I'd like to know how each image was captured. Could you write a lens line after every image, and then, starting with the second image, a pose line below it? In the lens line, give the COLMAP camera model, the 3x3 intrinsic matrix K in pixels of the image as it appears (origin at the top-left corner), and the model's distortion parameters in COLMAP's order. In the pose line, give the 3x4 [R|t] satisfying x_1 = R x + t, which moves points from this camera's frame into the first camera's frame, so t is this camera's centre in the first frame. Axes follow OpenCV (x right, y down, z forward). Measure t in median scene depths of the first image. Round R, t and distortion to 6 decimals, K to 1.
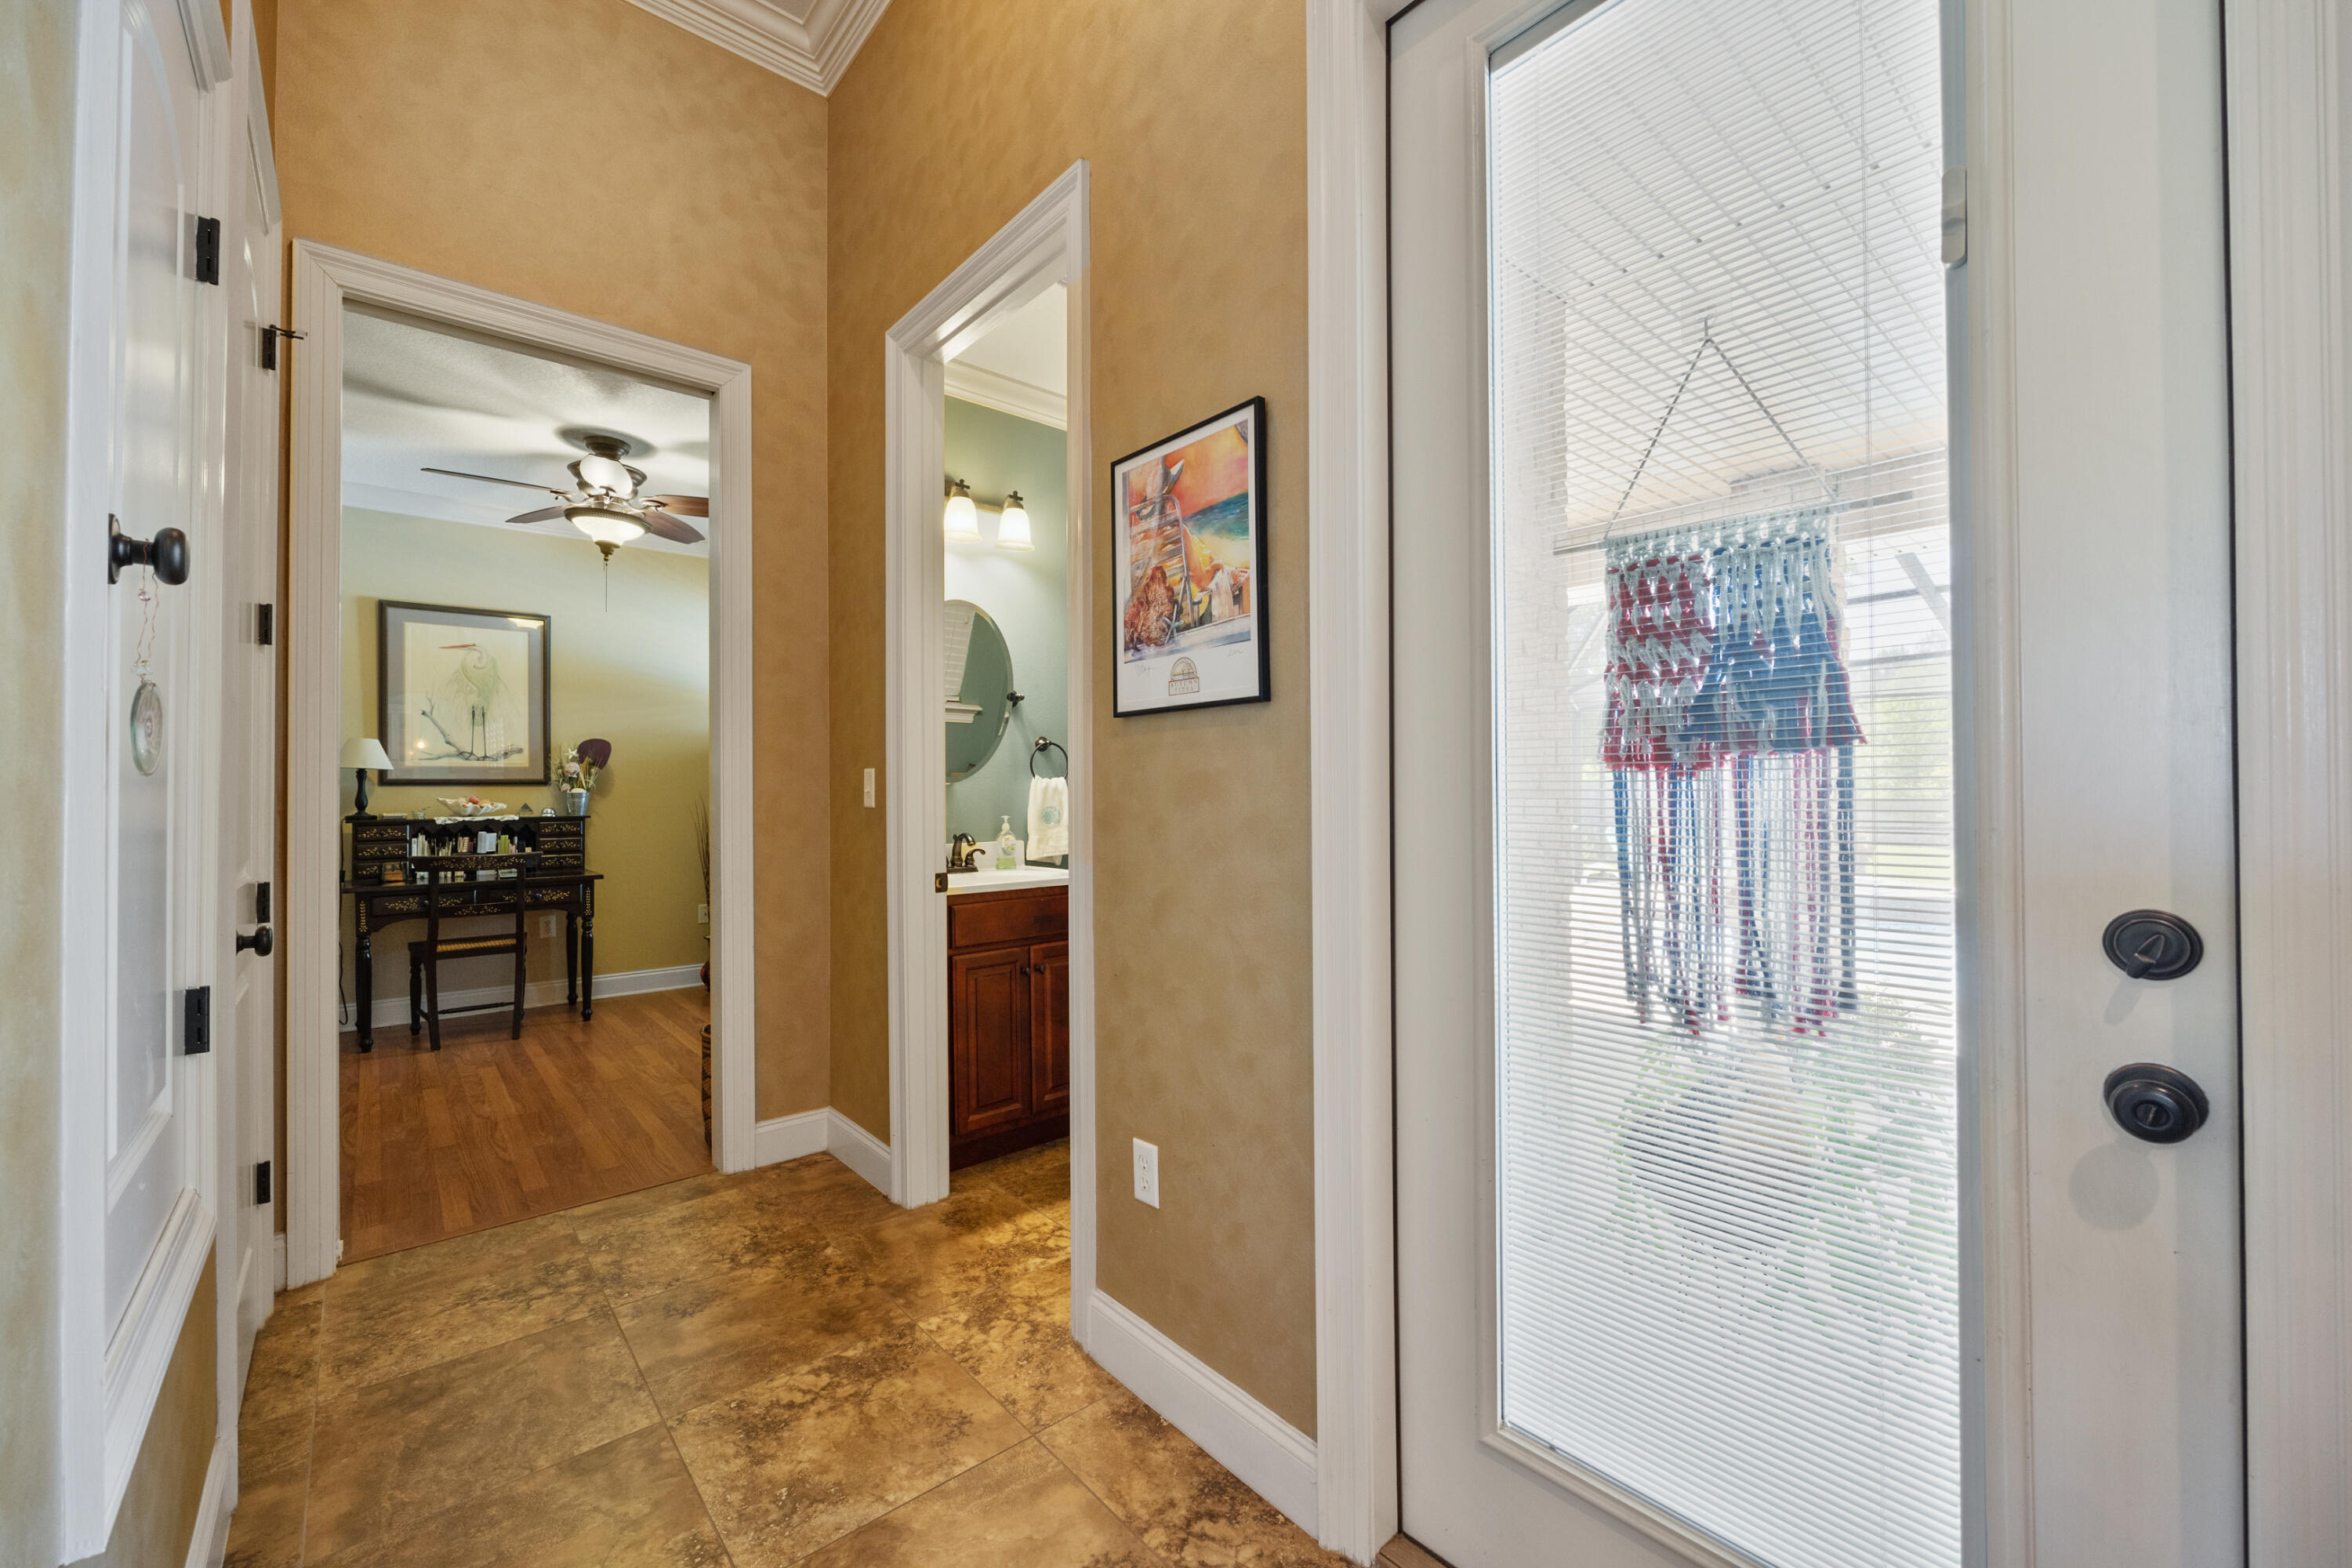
lens RADIAL K [[938.2, 0, 1180.7], [0, 938.2, 795.7], [0, 0, 1]] dist [-0.005006, -0.000198]
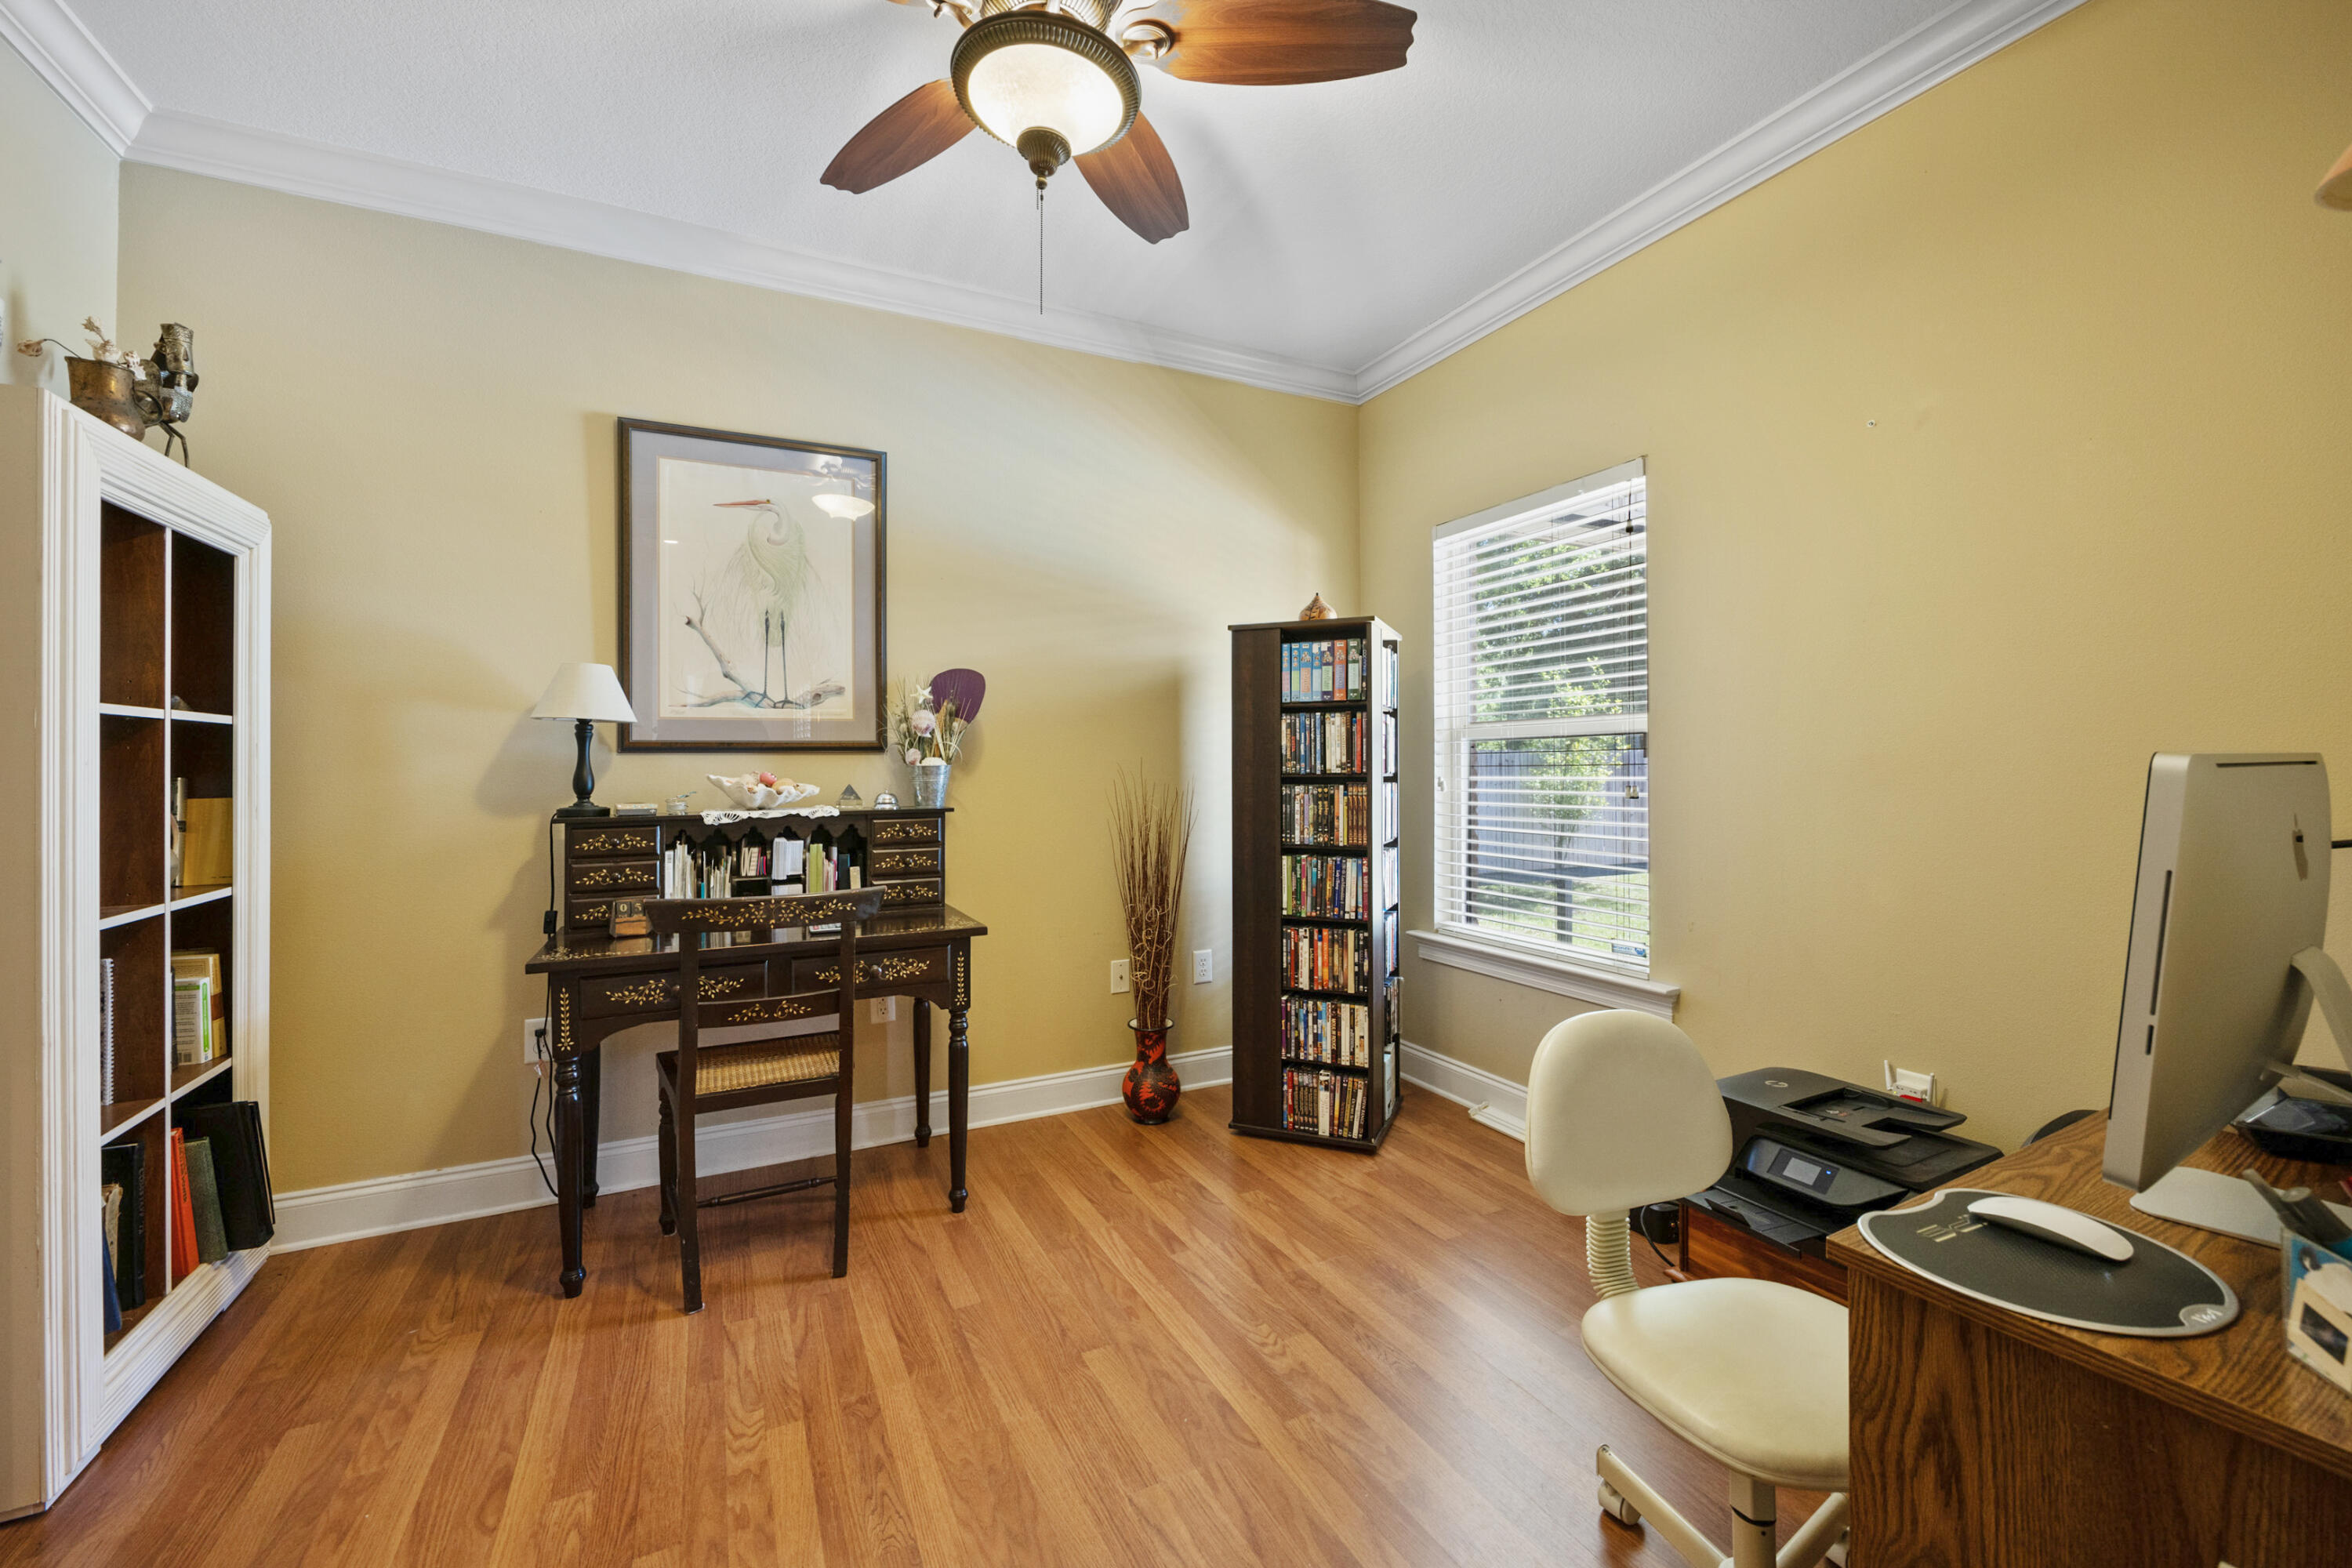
lens RADIAL K [[938.2, 0, 1173.4], [0, 938.2, 778.0], [0, 0, 1]] dist [-0.005006, -0.000198]
pose [[0.966065, 0.002201, -0.258288, -0.385019], [-0.000265, 0.999972, 0.007529, -0.000129], [0.258297, -0.007205, 0.966039, 0.532463]]
